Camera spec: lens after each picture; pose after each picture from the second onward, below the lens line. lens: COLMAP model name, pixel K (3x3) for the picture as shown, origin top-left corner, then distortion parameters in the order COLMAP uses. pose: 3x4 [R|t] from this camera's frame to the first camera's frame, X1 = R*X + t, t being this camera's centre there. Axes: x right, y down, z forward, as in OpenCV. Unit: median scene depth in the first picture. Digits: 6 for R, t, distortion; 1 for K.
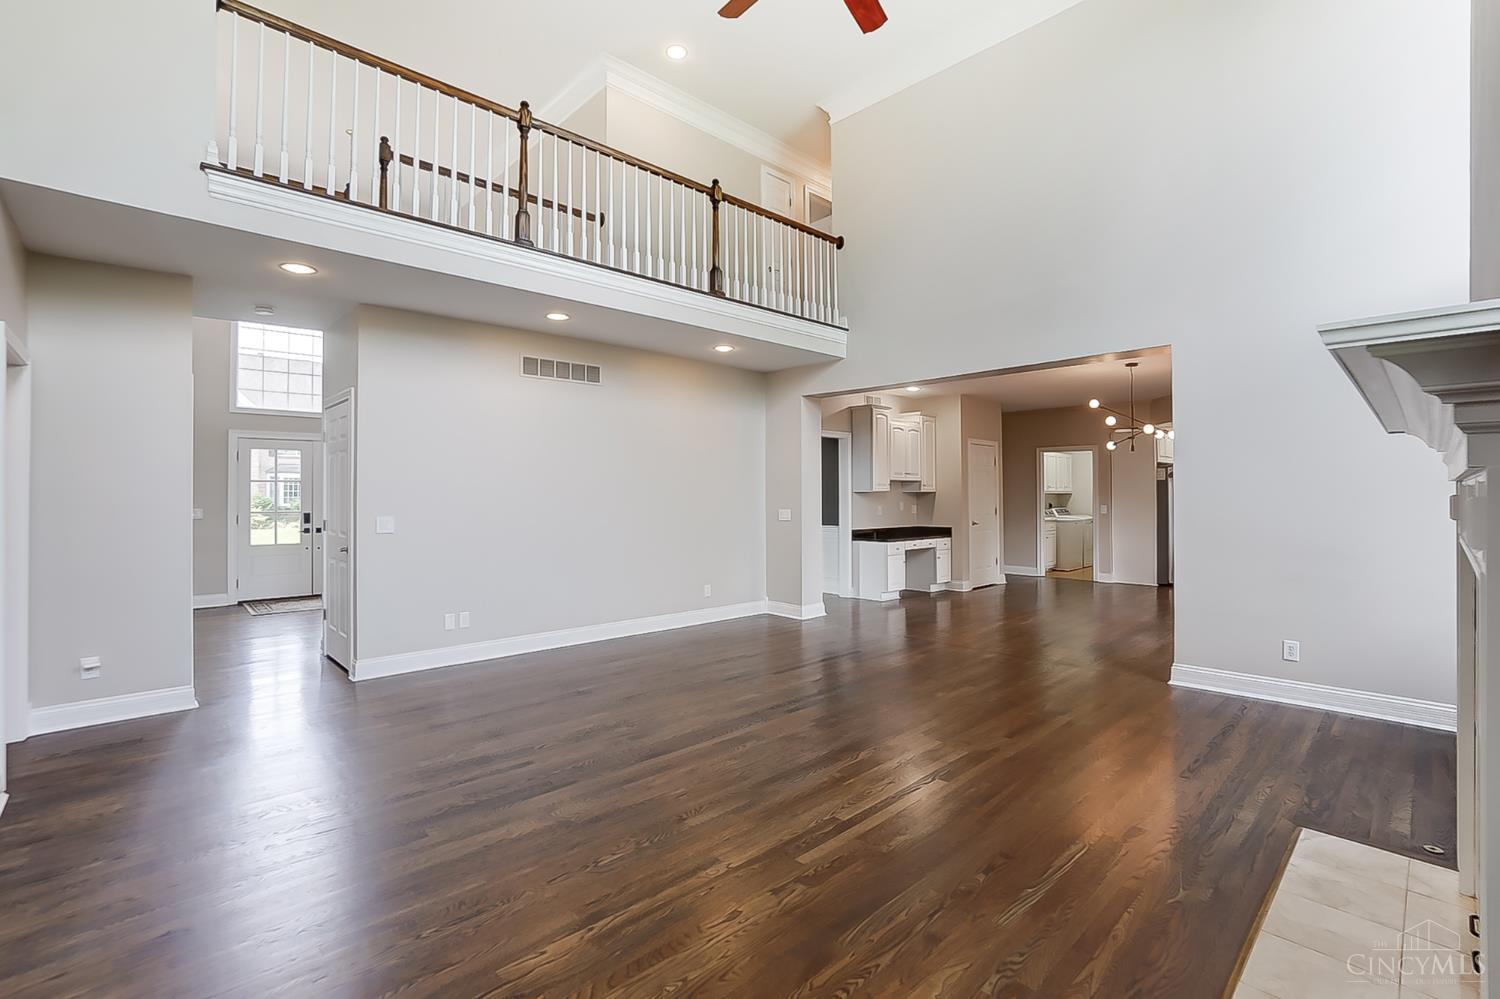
lens RADIAL K [[665.8, 0, 744.4], [0, 665.8, 500.3], [0, 0, 1]] dist [-0.032062, 0.002949]
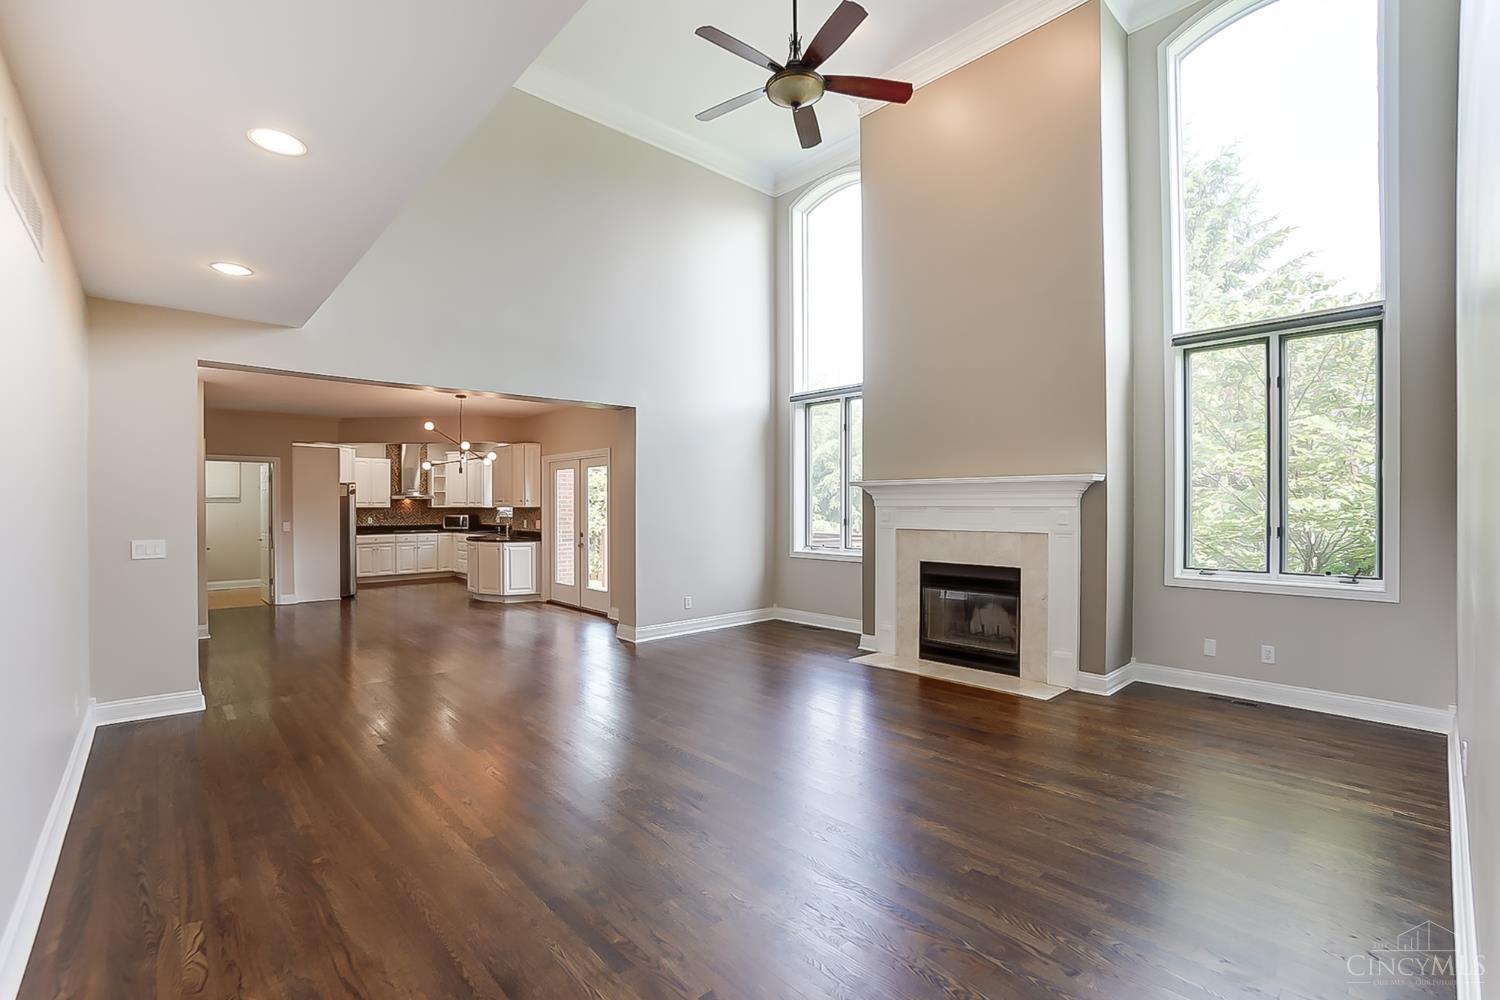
lens RADIAL K [[665.8, 0, 741.5], [0, 665.8, 510.3], [0, 0, 1]] dist [-0.032062, 0.002949]
pose [[0.020142, -0.001010, 0.999797, -0.394748], [0.005634, 0.999984, 0.000897, -0.006513], [-0.999781, 0.005615, 0.020147, 0.354163]]
